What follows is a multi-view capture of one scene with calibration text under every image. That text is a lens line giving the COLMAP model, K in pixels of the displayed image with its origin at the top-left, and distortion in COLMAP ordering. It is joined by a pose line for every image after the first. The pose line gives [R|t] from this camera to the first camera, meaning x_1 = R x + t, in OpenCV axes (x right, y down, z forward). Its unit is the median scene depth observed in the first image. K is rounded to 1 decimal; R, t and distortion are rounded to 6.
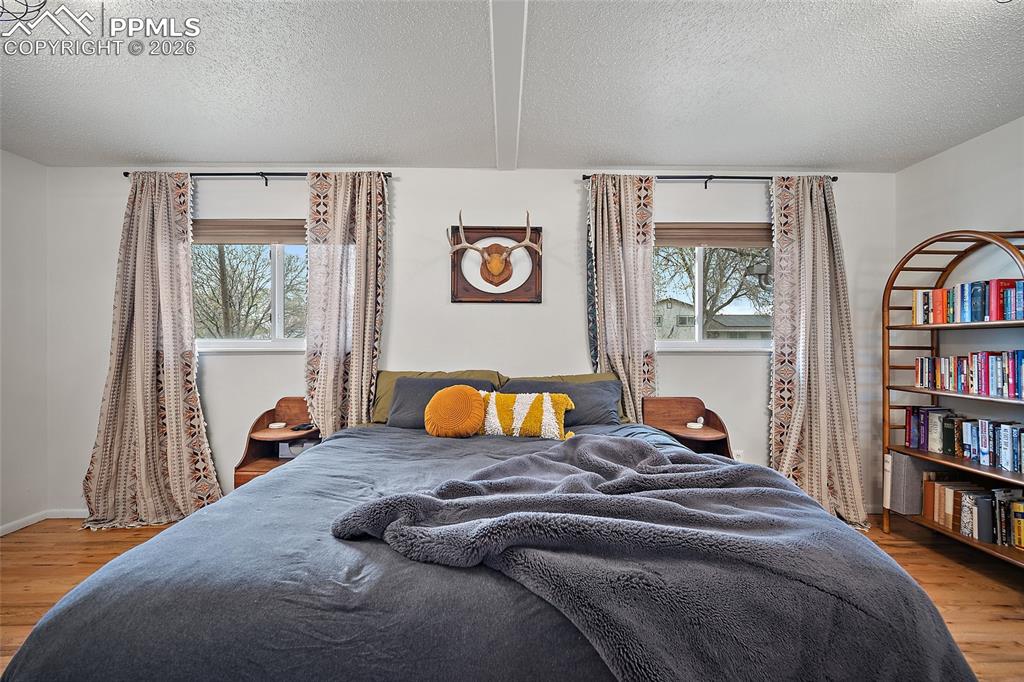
lens RADIAL K [[407.1, 0, 514.9], [0, 407.1, 343.0], [0, 0, 1]] dist [-0.002257, -0.000352]
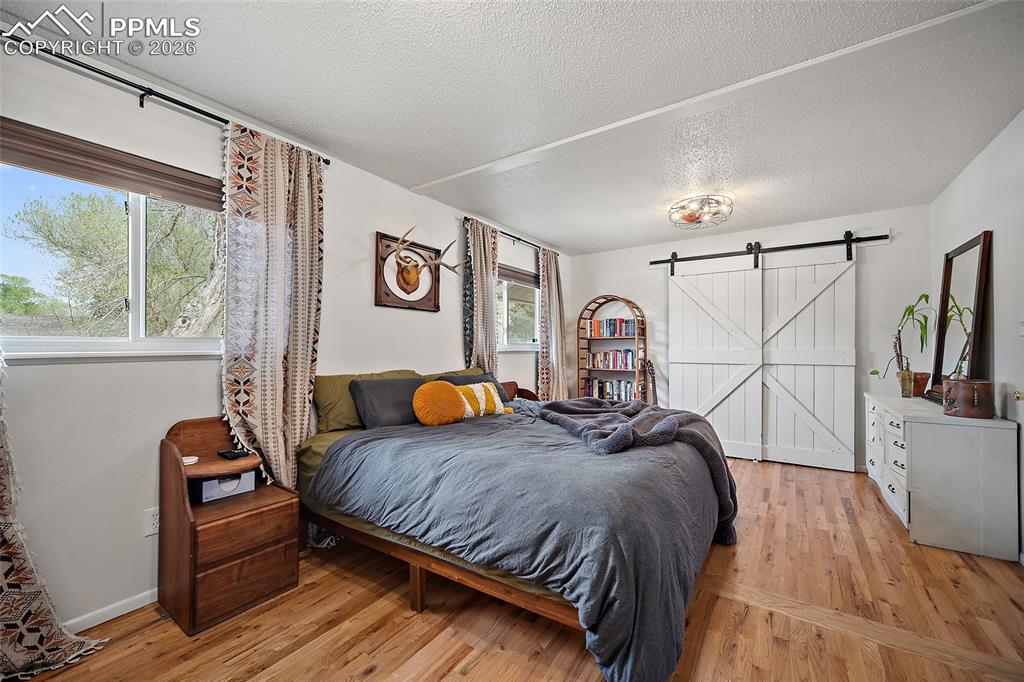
lens RADIAL K [[407.1, 0, 514.9], [0, 407.1, 343.0], [0, 0, 1]] dist [-0.002257, -0.000352]
pose [[0.572804, 0.008479, 0.819648, -0.813327], [-0.001527, 0.999956, -0.009277, 0.003801], [-0.819691, 0.004063, 0.572792, 0.125010]]
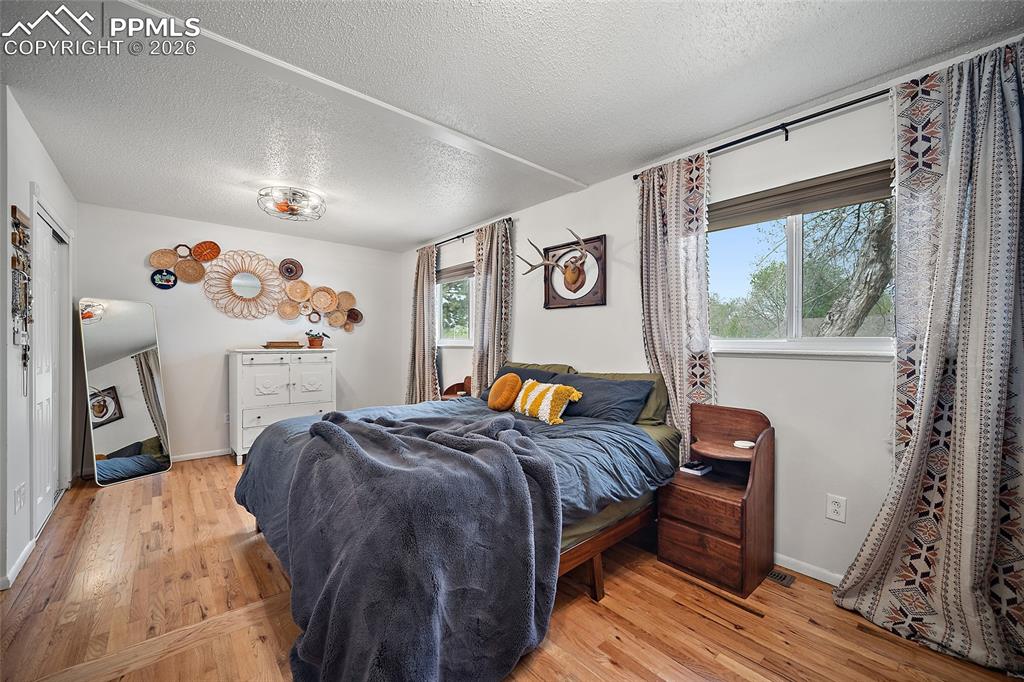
lens RADIAL K [[407.1, 0, 514.9], [0, 407.1, 343.0], [0, 0, 1]] dist [-0.002257, -0.000352]
pose [[0.647652, 0.005393, -0.761917, 0.749983], [-0.002848, 0.999985, 0.004658, -0.002110], [0.761931, -0.000847, 0.647658, 0.123190]]
